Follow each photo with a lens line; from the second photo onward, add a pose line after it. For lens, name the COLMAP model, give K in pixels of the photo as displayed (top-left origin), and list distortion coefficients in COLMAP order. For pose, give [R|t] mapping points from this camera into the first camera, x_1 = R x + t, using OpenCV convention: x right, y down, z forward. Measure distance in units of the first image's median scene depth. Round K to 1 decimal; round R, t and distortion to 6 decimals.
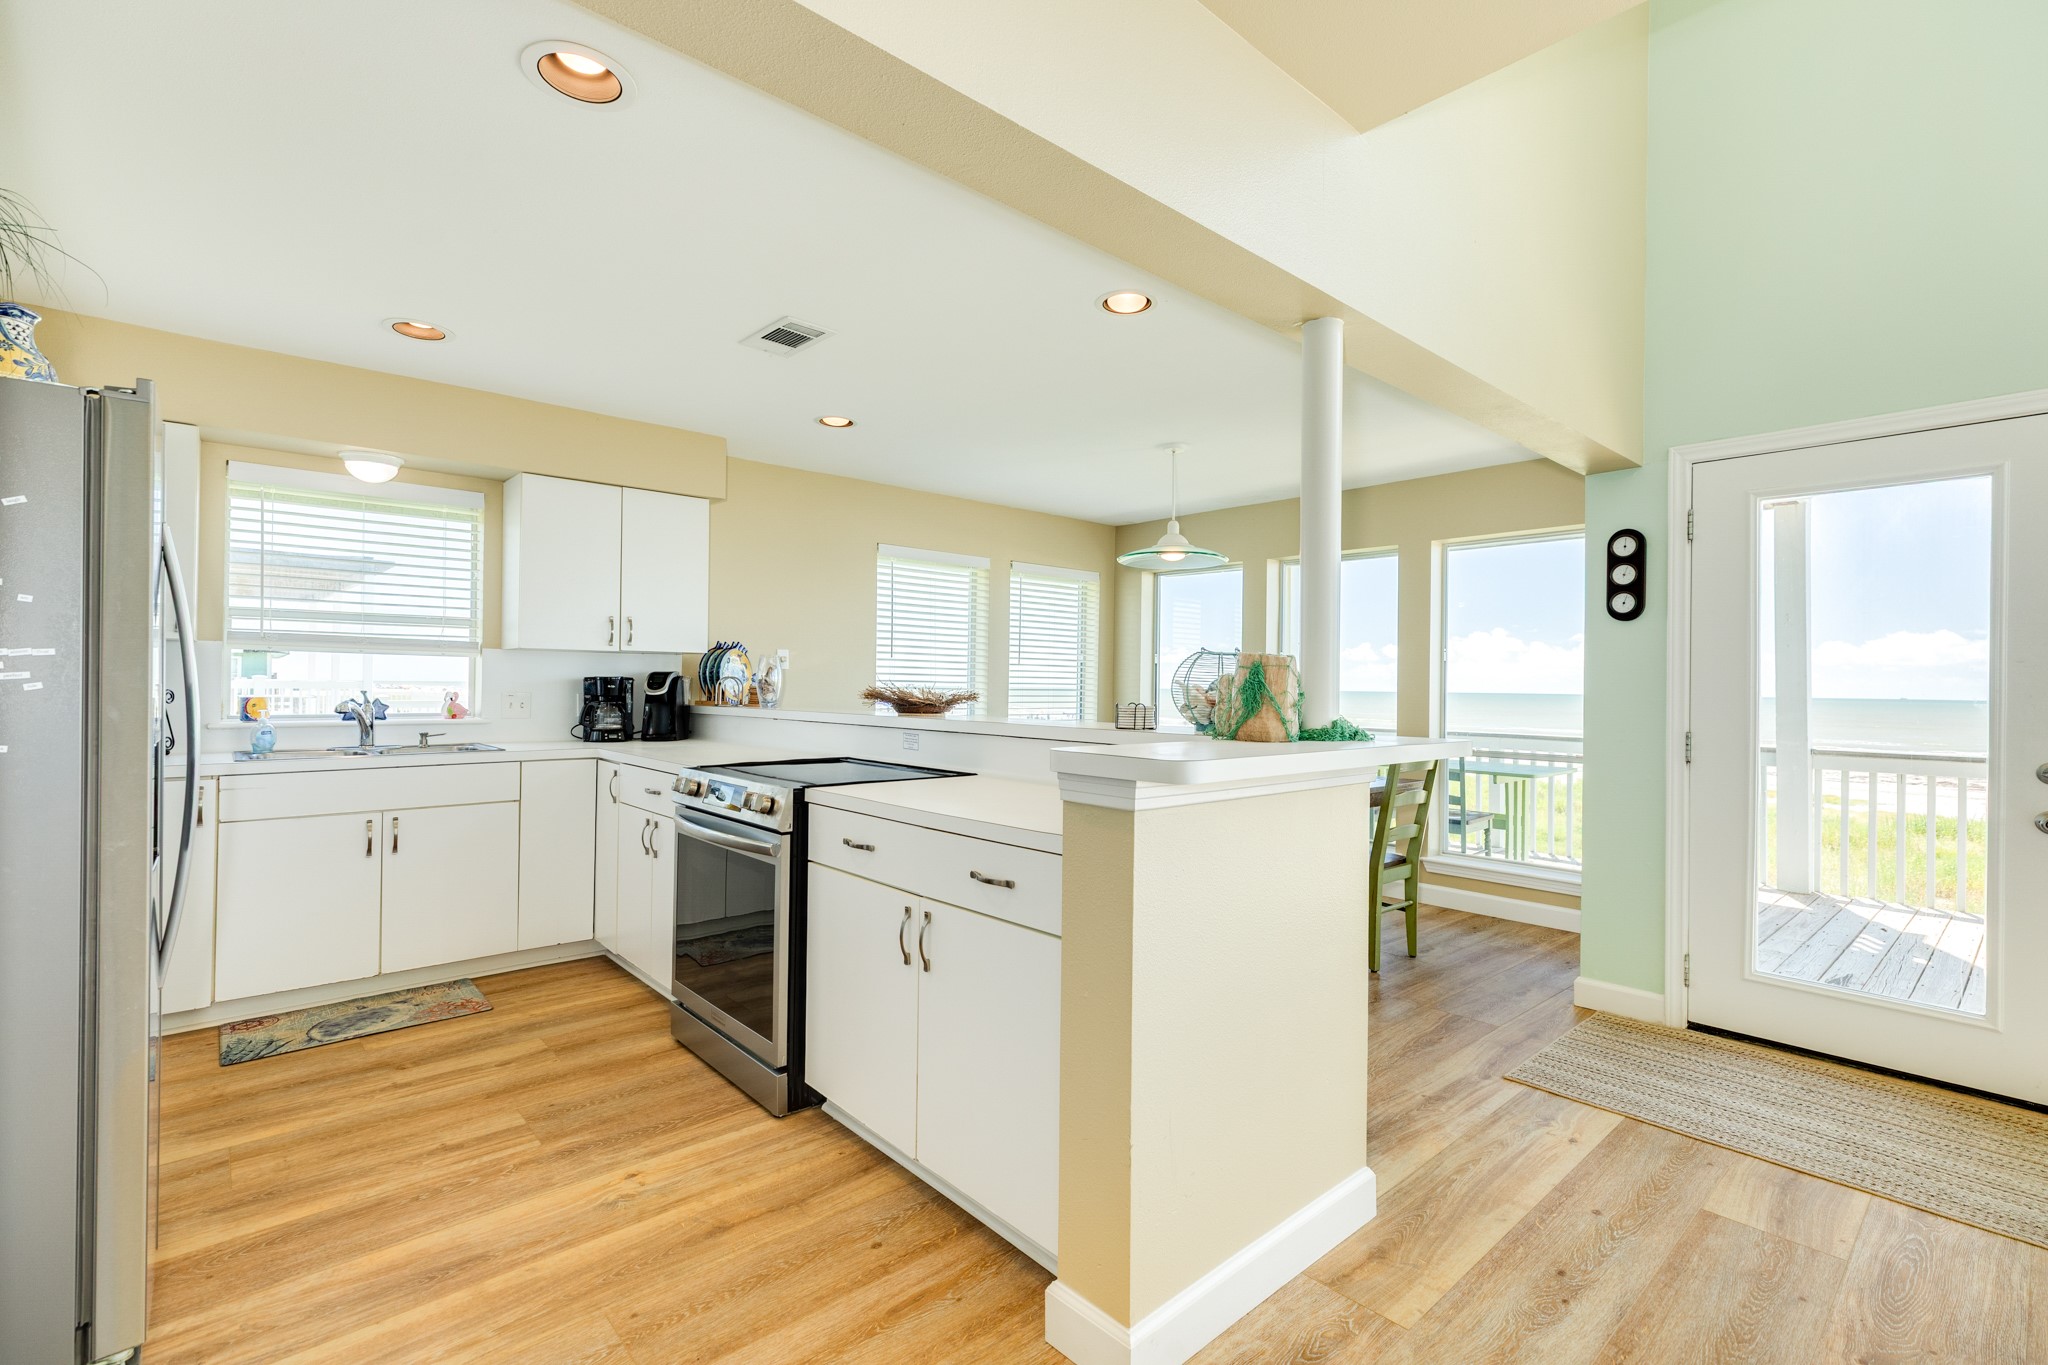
lens RADIAL K [[921.8, 0, 1025.5], [0, 921.8, 679.0], [0, 0, 1]] dist [0.006879, 0.000417]
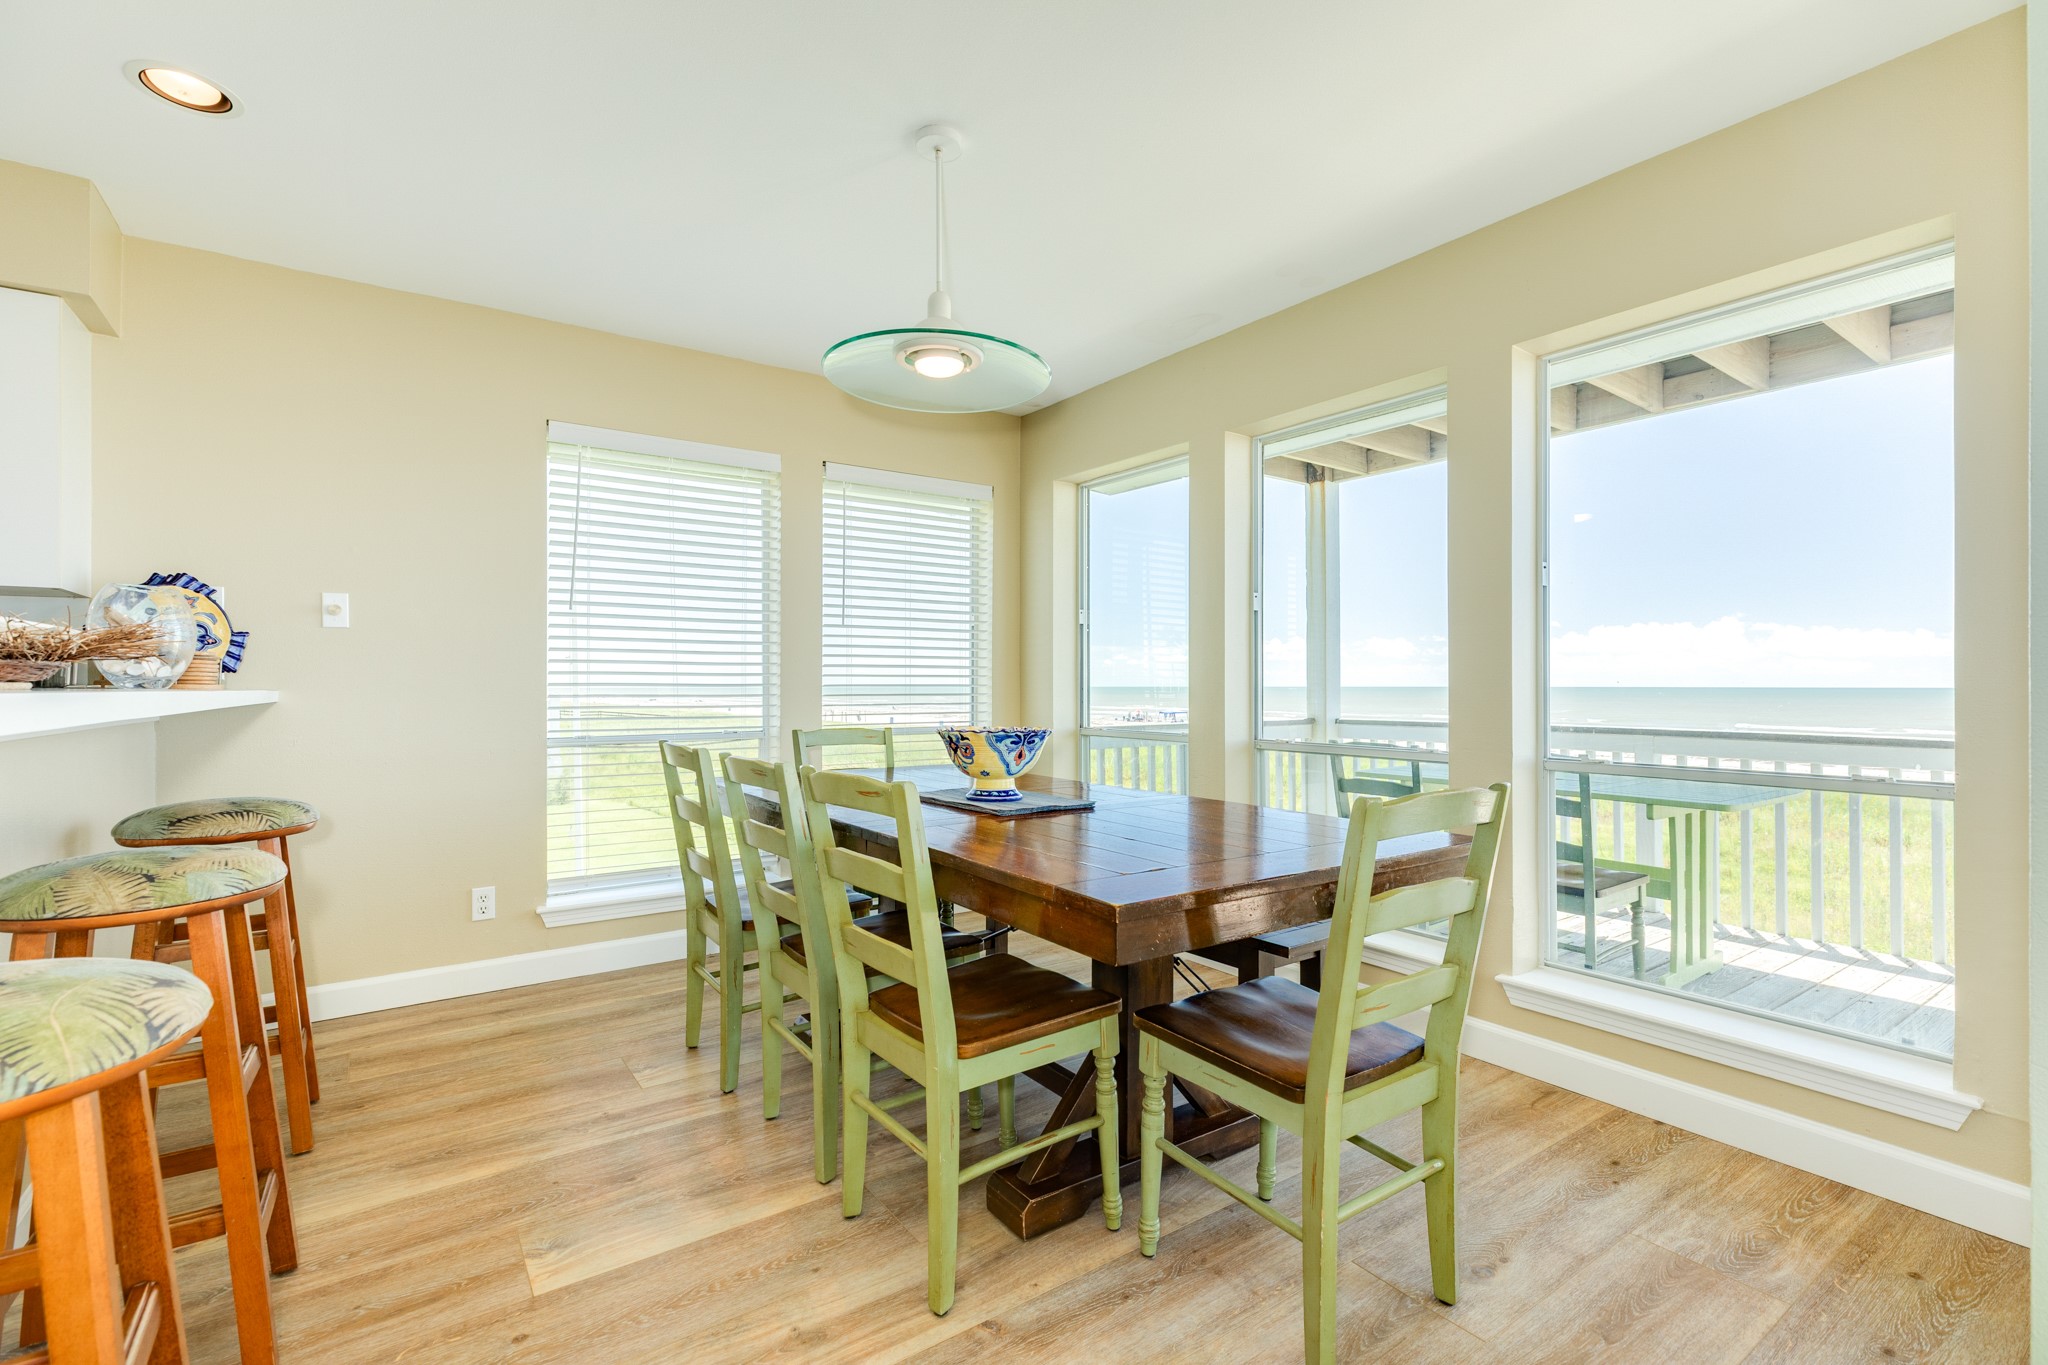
lens RADIAL K [[912.0, 0, 1022.6], [0, 912.0, 679.8], [0, 0, 1]] dist [0.005434, 0.000129]
pose [[0.992982, -0.012859, -0.117561, 0.307377], [0.013097, 0.999913, 0.001249, 0.037388], [0.117535, -0.002780, 0.993065, 0.630528]]
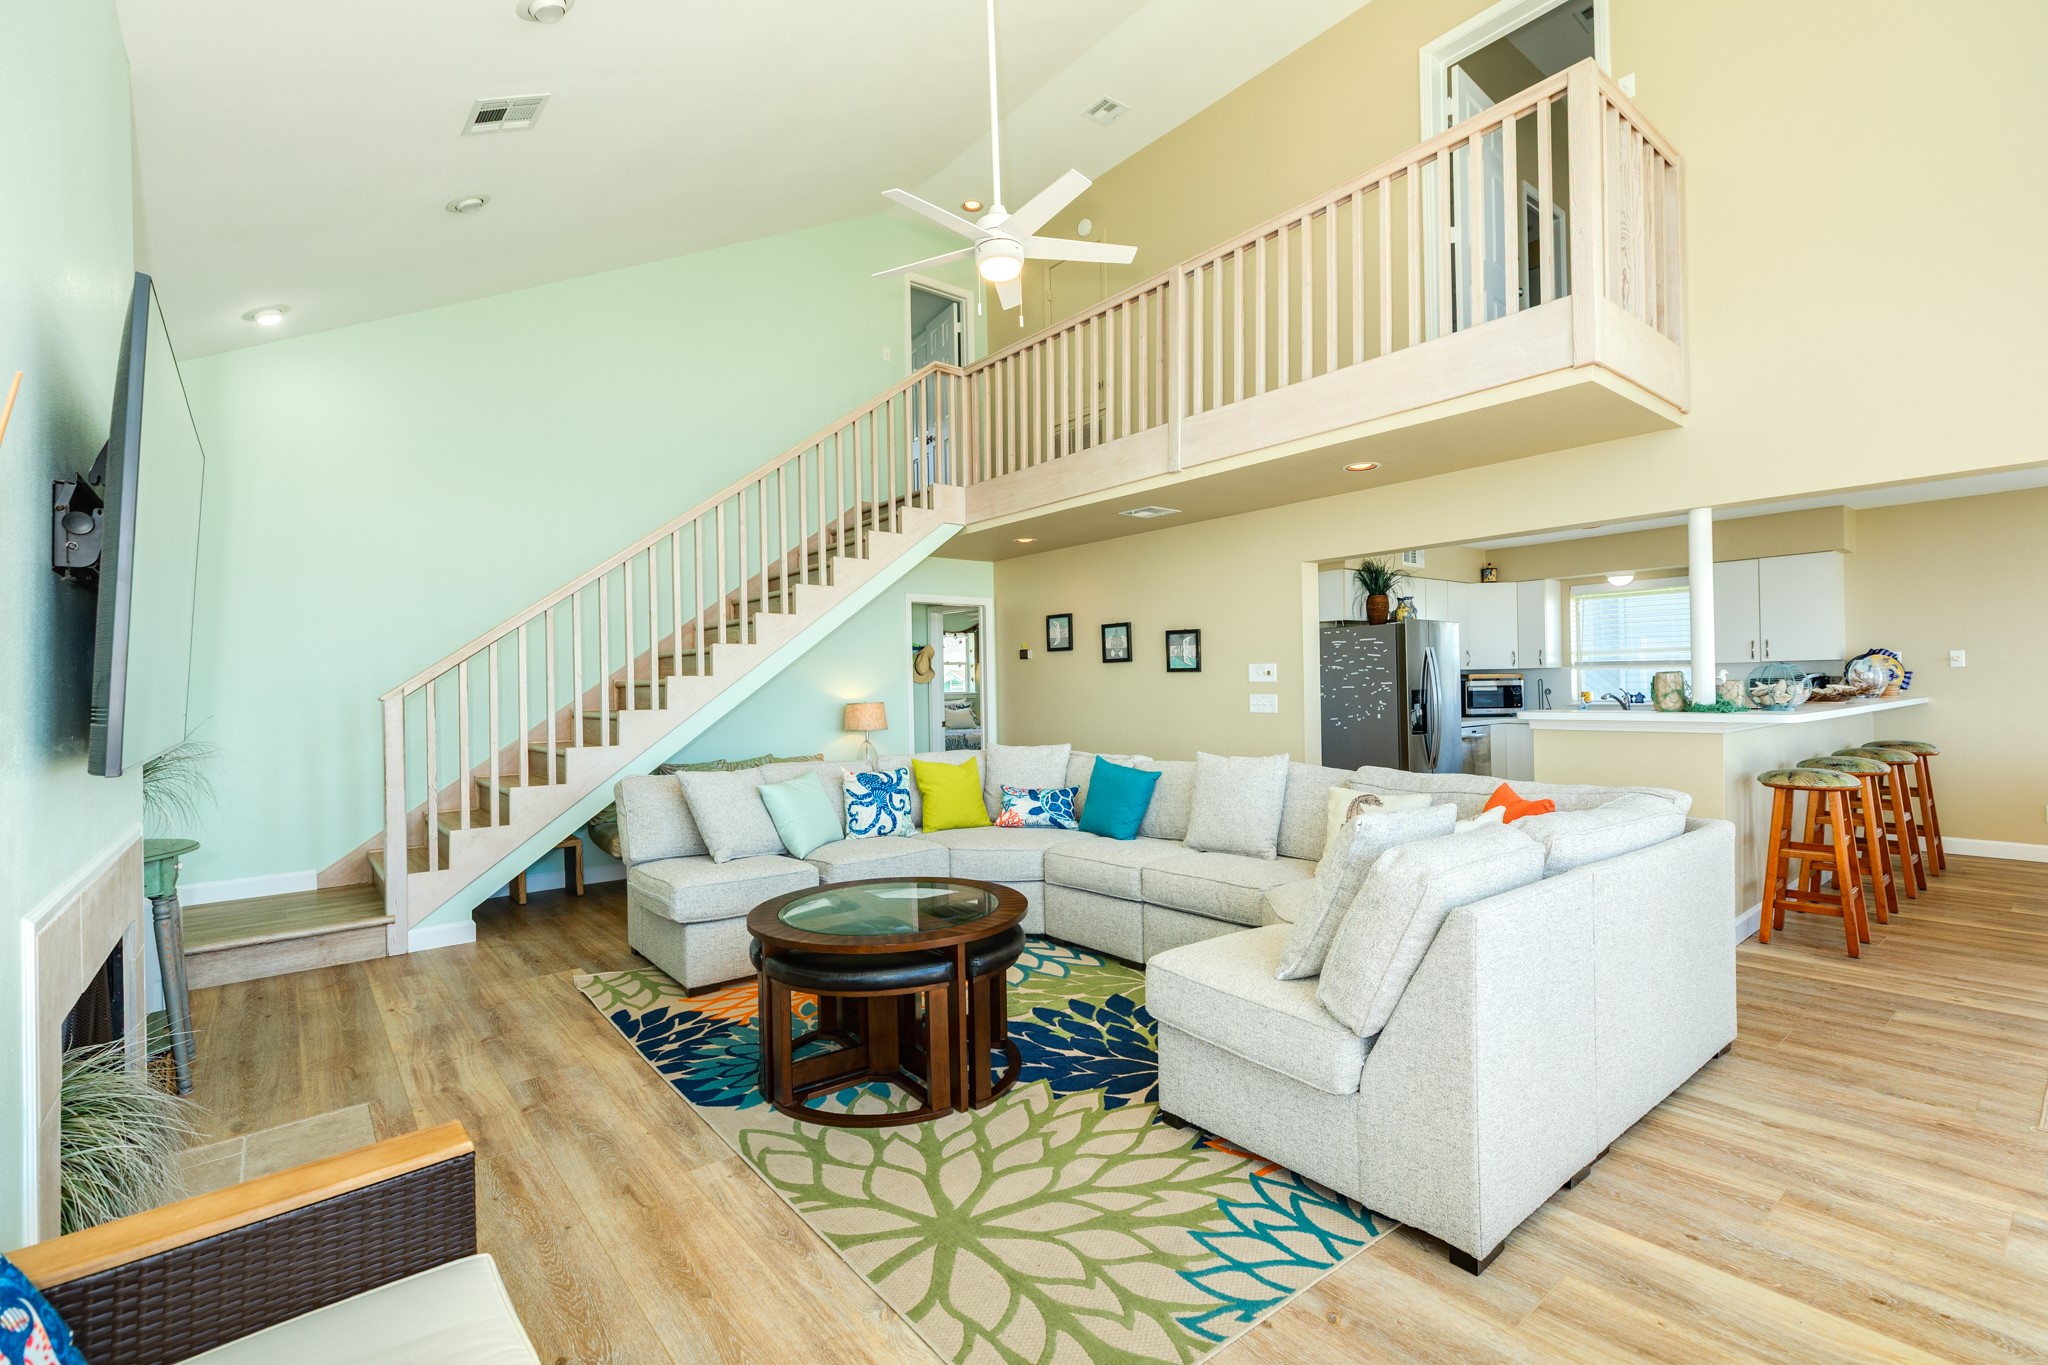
lens RADIAL K [[920.3, 0, 998.2], [0, 920.3, 678.9], [0, 0, 1]] dist [-0.001152, -0.000190]
pose [[-0.057944, -0.017649, -0.998164, 1.324275], [0.024783, 0.999510, -0.019112, -0.003211], [0.998012, -0.025845, -0.057478, -0.237878]]
